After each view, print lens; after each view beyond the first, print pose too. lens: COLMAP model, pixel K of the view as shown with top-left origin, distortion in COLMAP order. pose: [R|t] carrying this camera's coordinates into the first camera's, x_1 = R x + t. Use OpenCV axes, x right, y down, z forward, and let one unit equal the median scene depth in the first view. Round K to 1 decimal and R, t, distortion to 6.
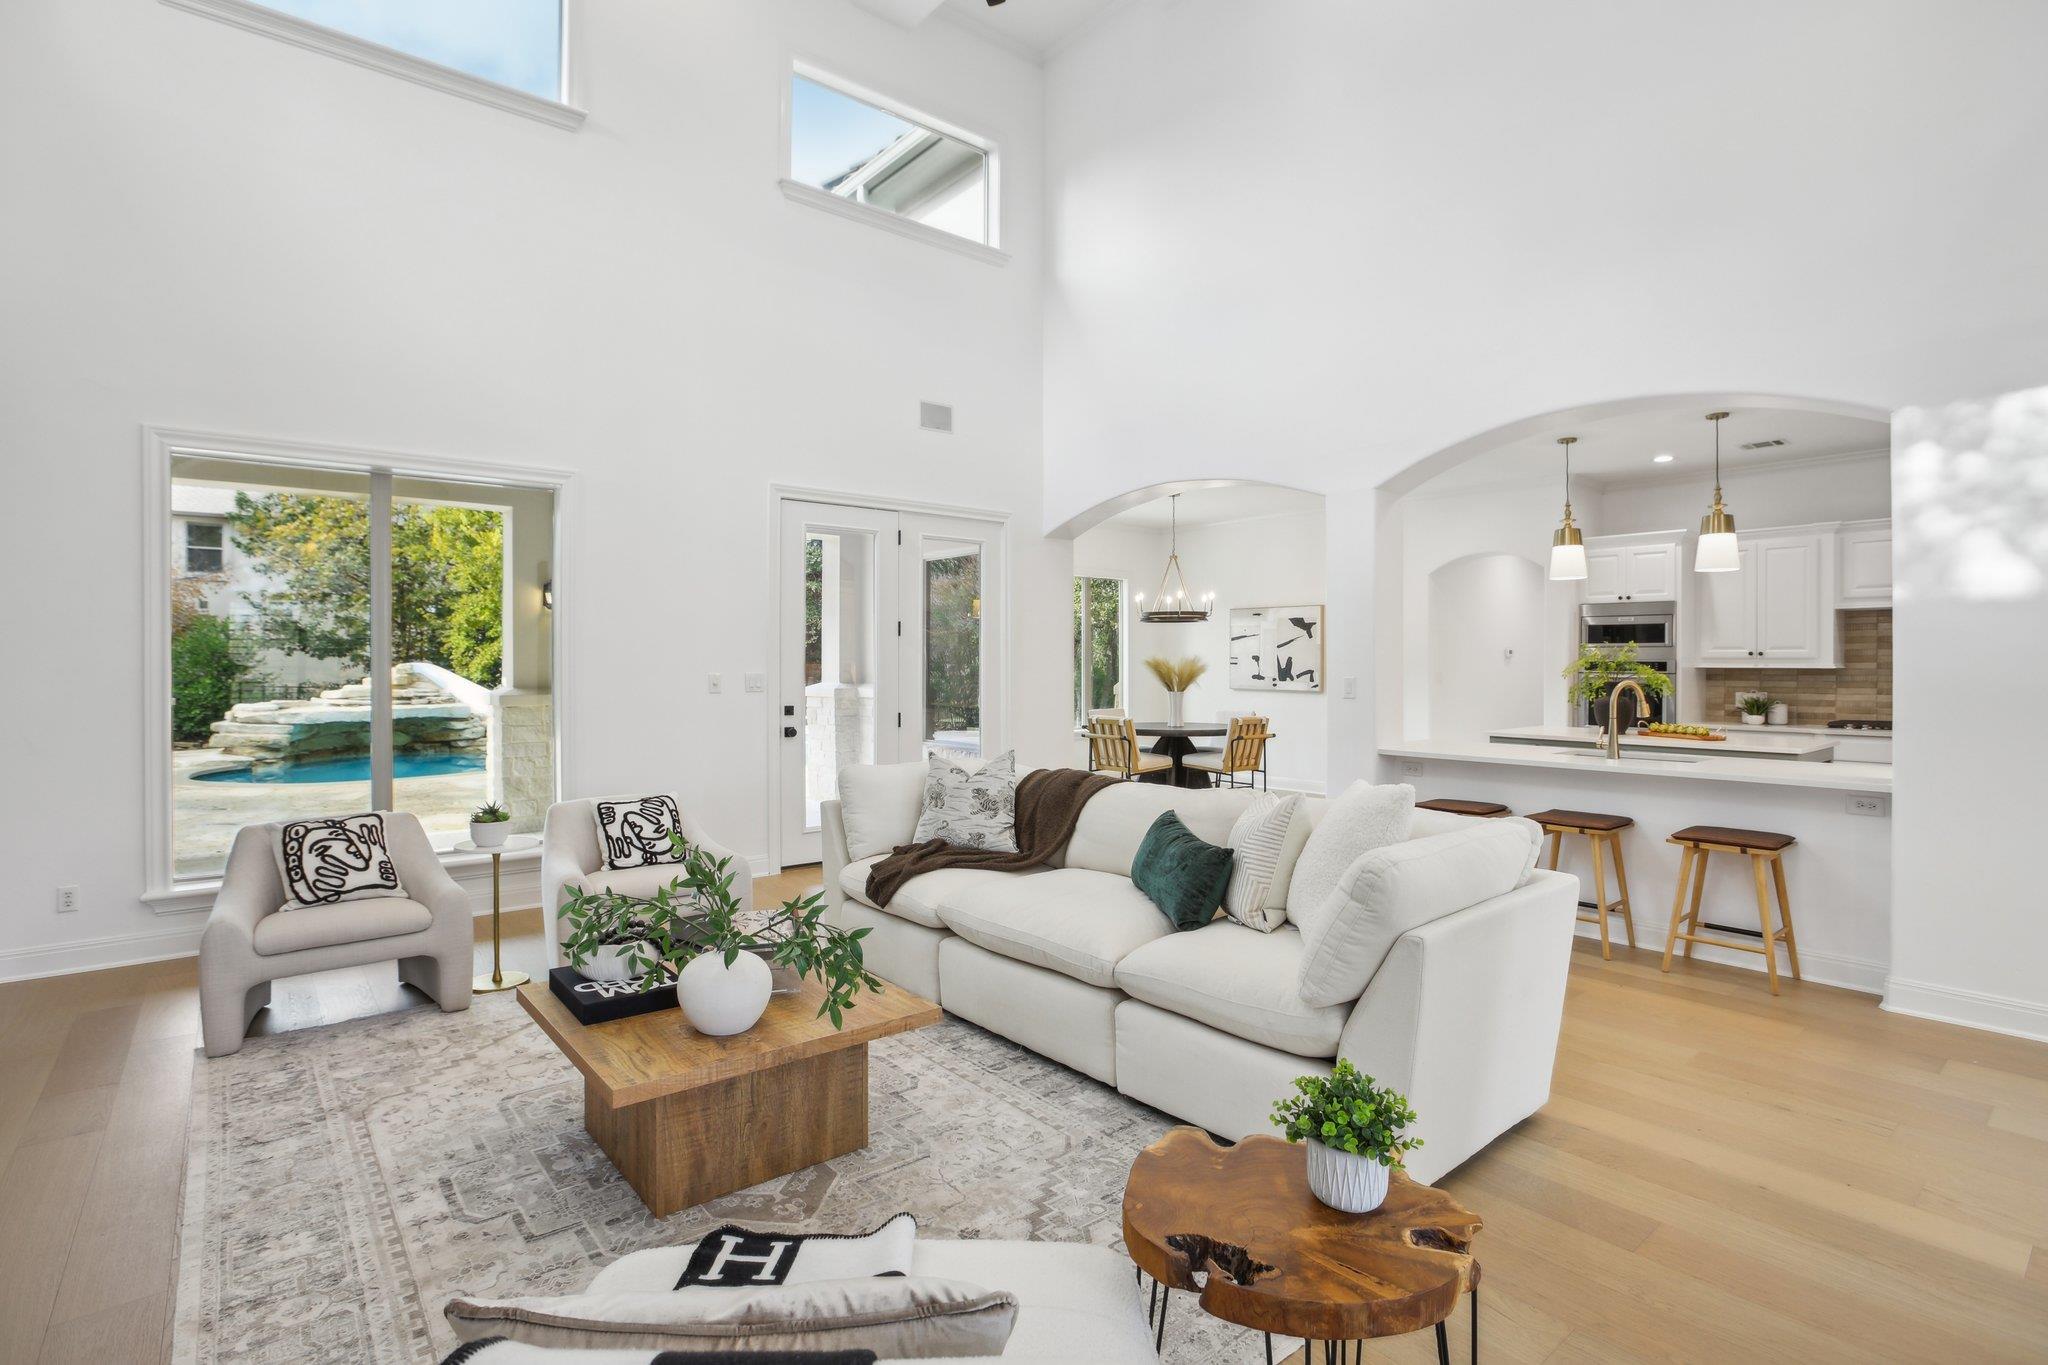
lens RADIAL K [[983.3, 0, 1024.3], [0, 983.3, 670.6], [0, 0, 1]] dist [-0.072623, 0.043805]
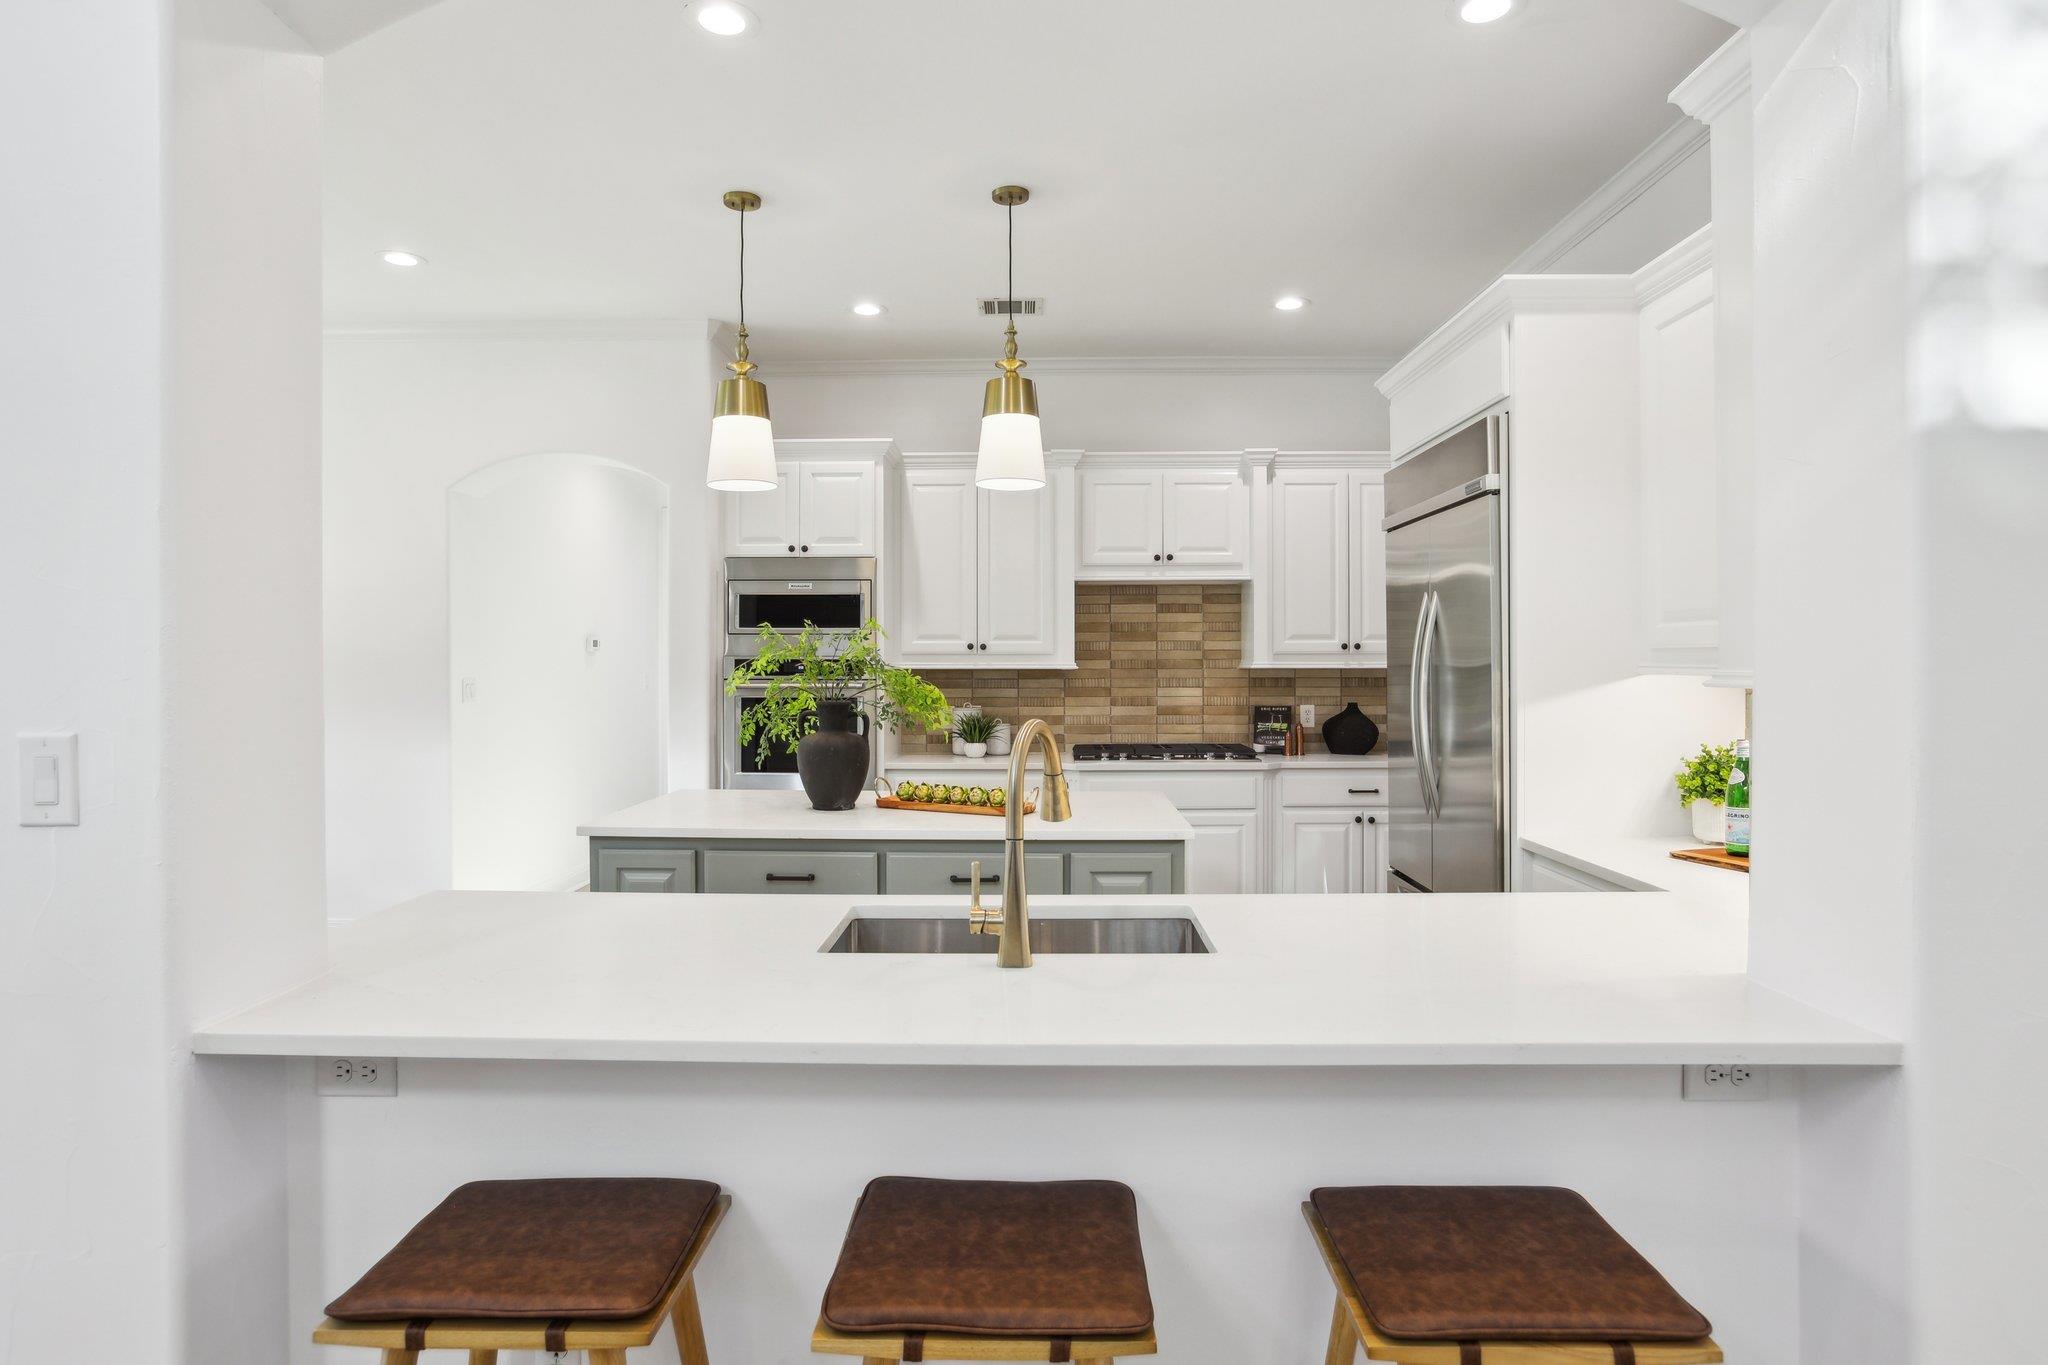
lens RADIAL K [[1141.7, 0, 1026.5], [0, 1141.7, 653.2], [0, 0, 1]] dist [-0.002563, -0.000179]
pose [[0.647176, 0.000853, 0.762340, 0.206753], [0.009521, 0.999912, -0.009202, -0.006157], [-0.762281, 0.013214, 0.647111, 0.486706]]
